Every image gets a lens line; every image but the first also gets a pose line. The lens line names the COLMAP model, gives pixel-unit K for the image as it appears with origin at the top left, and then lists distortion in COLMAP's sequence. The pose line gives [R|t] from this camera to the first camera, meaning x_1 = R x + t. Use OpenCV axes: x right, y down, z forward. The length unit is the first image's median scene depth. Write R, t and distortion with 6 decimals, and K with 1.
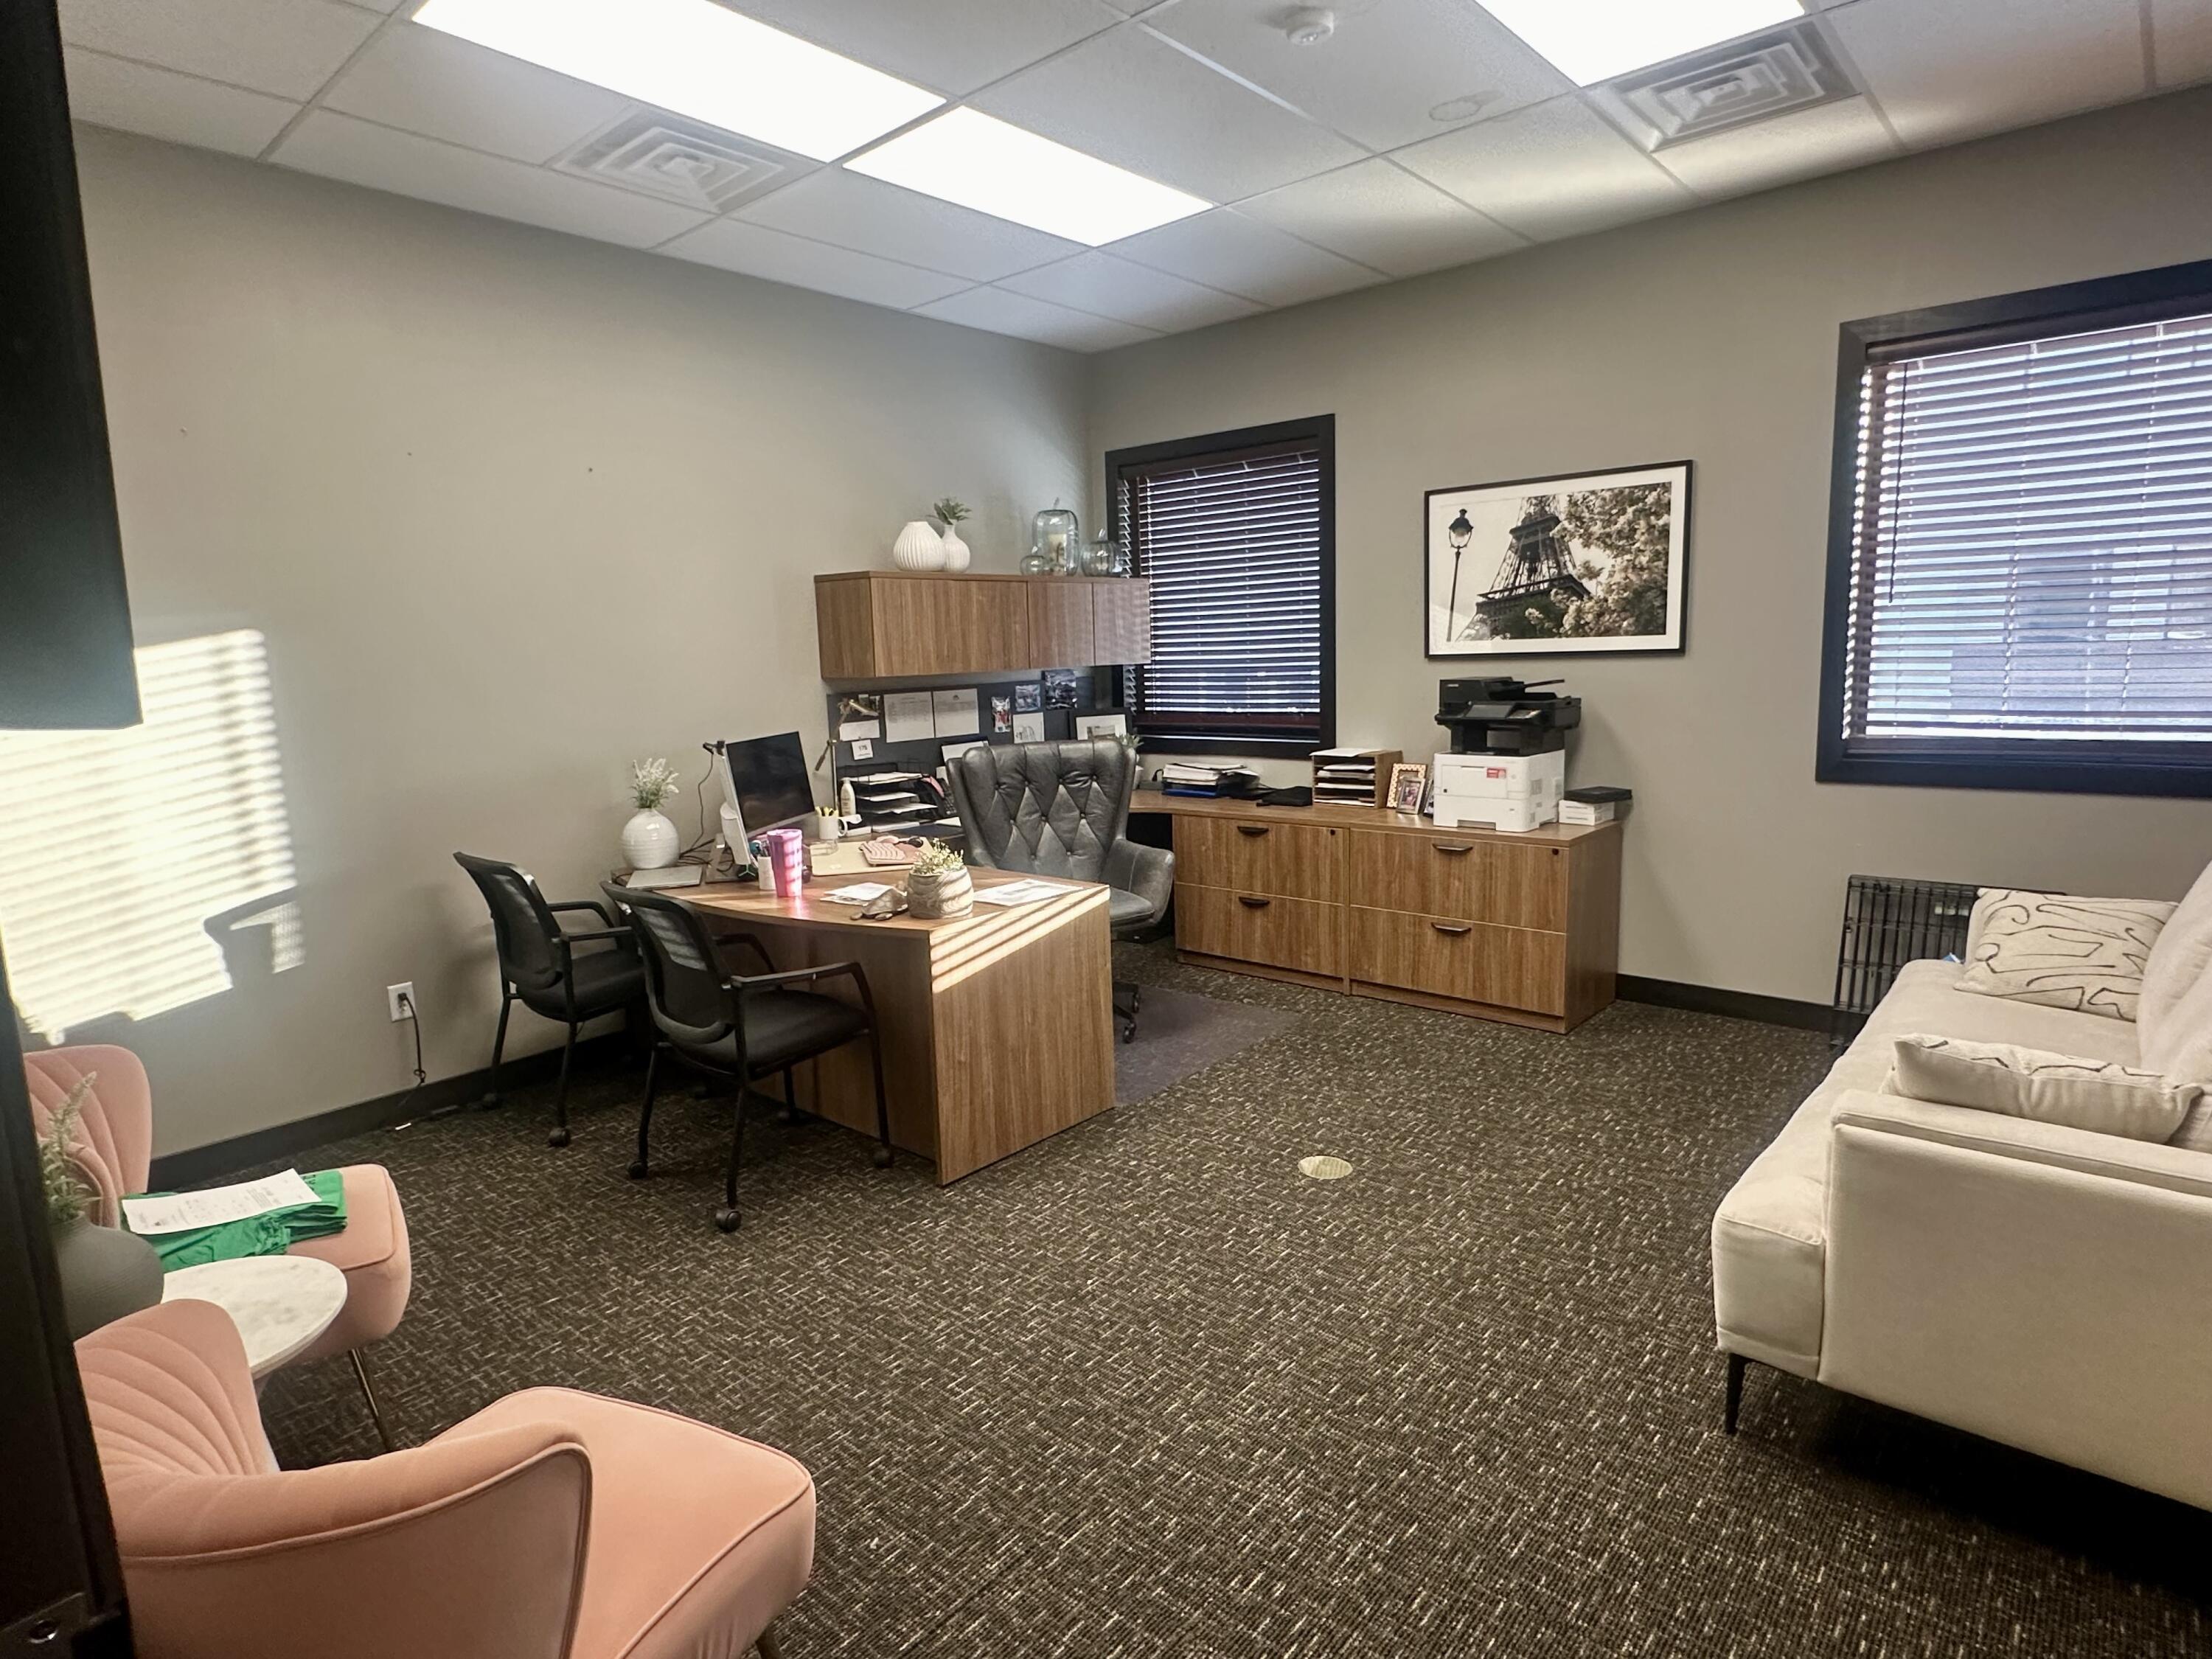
lens RADIAL K [[1203.6, 0, 1108.8], [0, 1203.6, 835.5], [0, 0, 1]] dist [-0.001486, 0.000023]
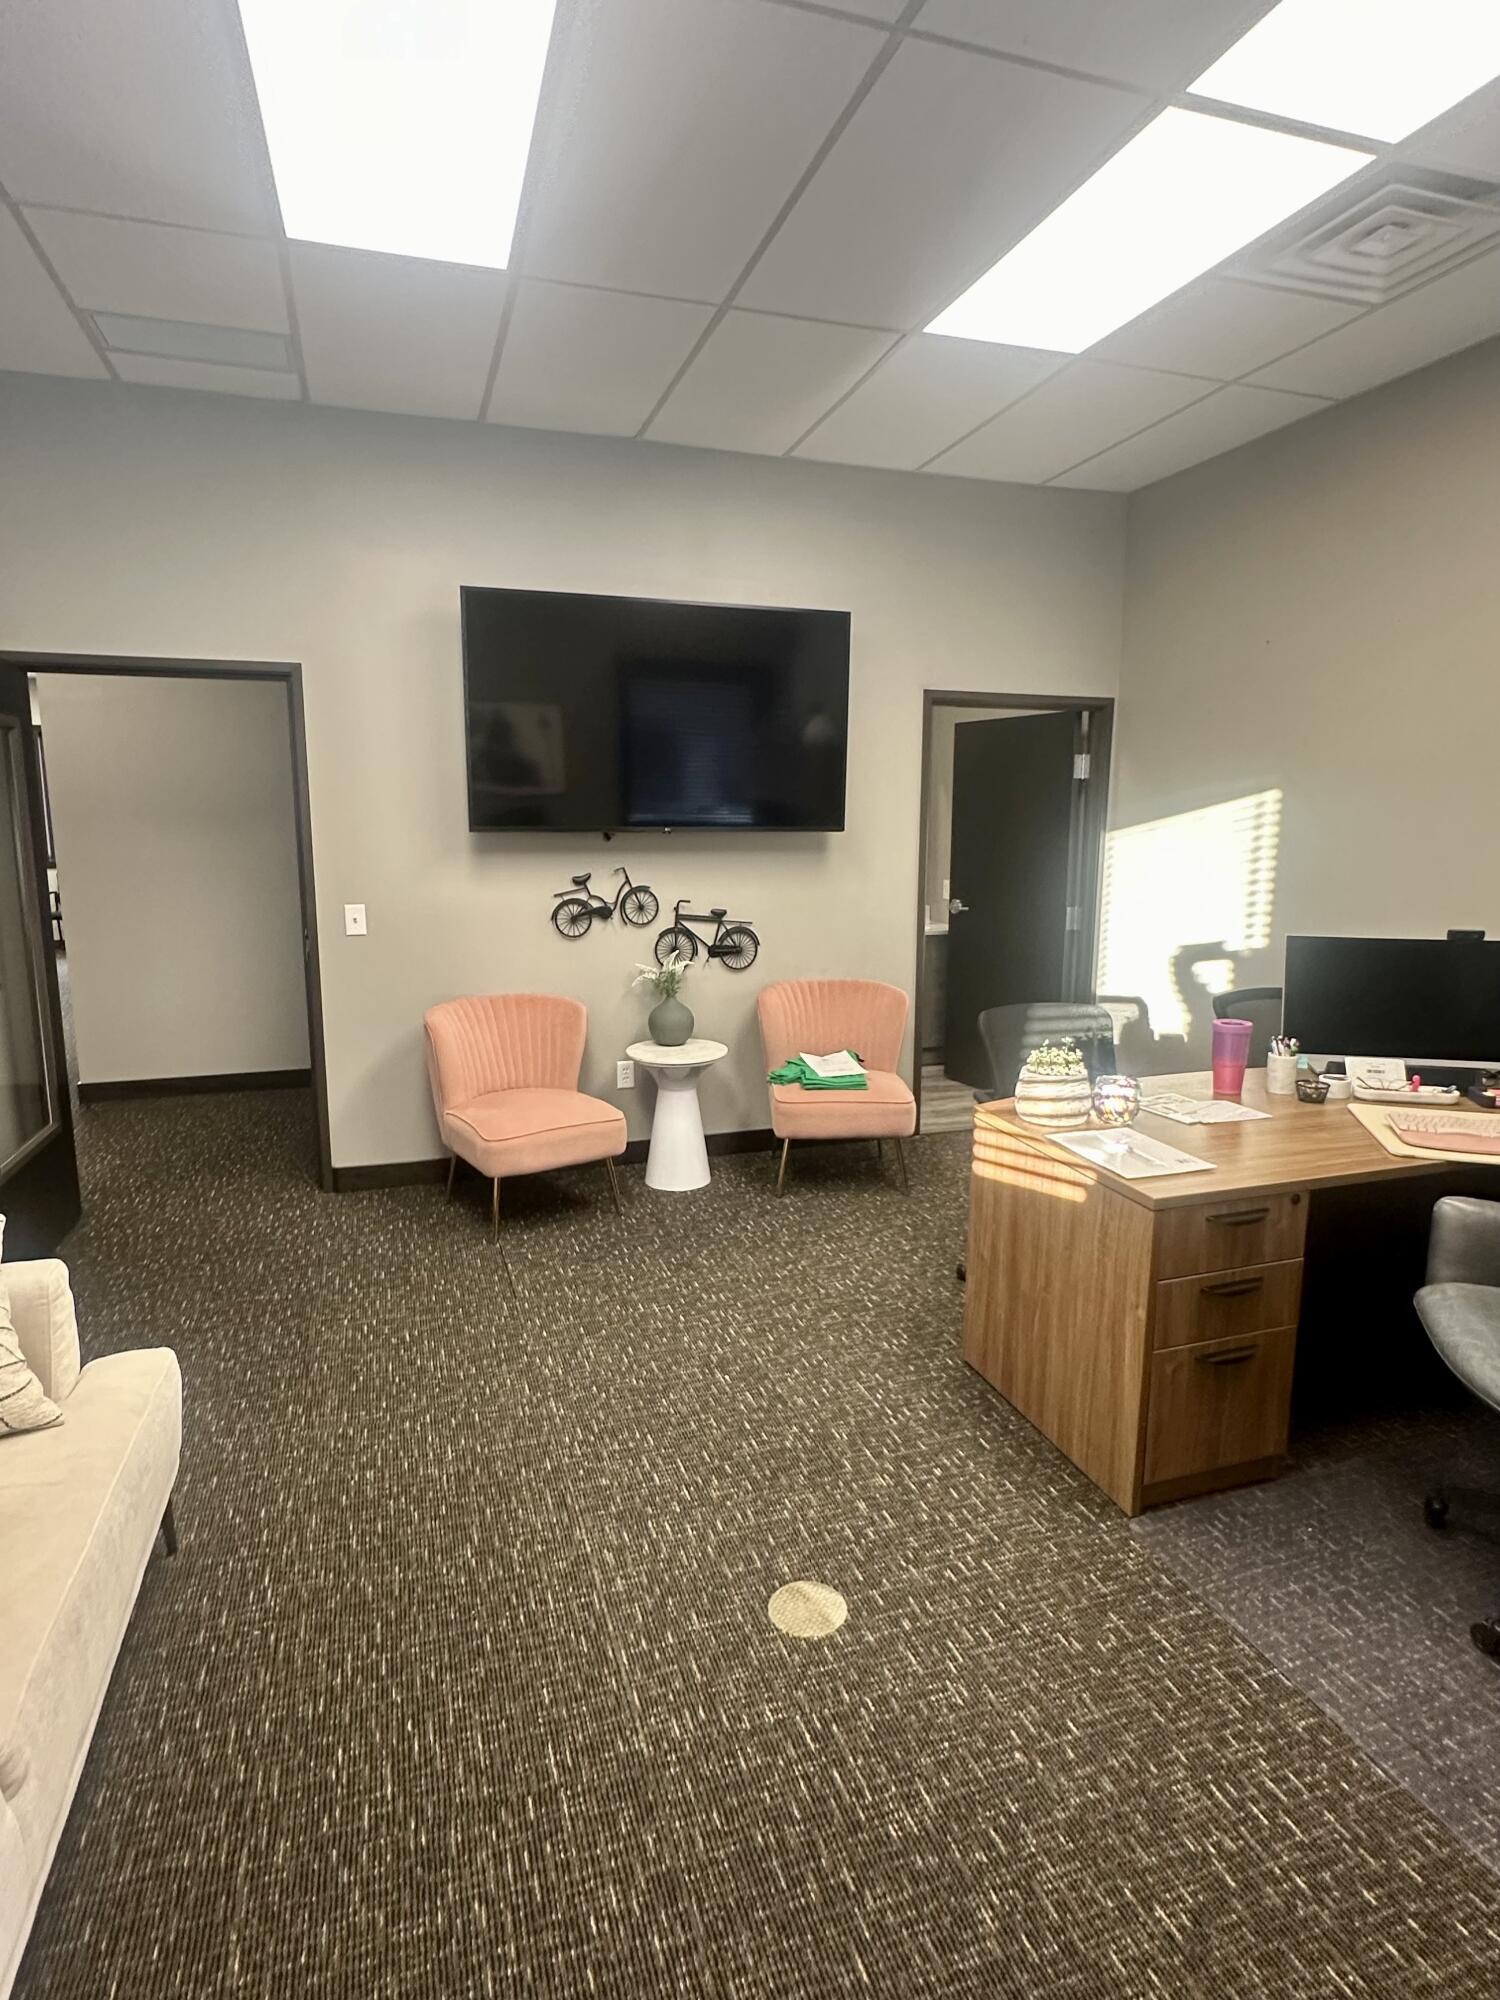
lens RADIAL K [[1088.3, 0, 747.5], [0, 1088.3, 1003.6], [0, 0, 1]] dist [-0.001486, 0.000023]
pose [[-0.510253, 0.179178, -0.841152, 0.637281], [-0.120163, 0.953610, 0.276025, -0.211327], [0.851588, 0.241918, -0.465052, 1.146065]]
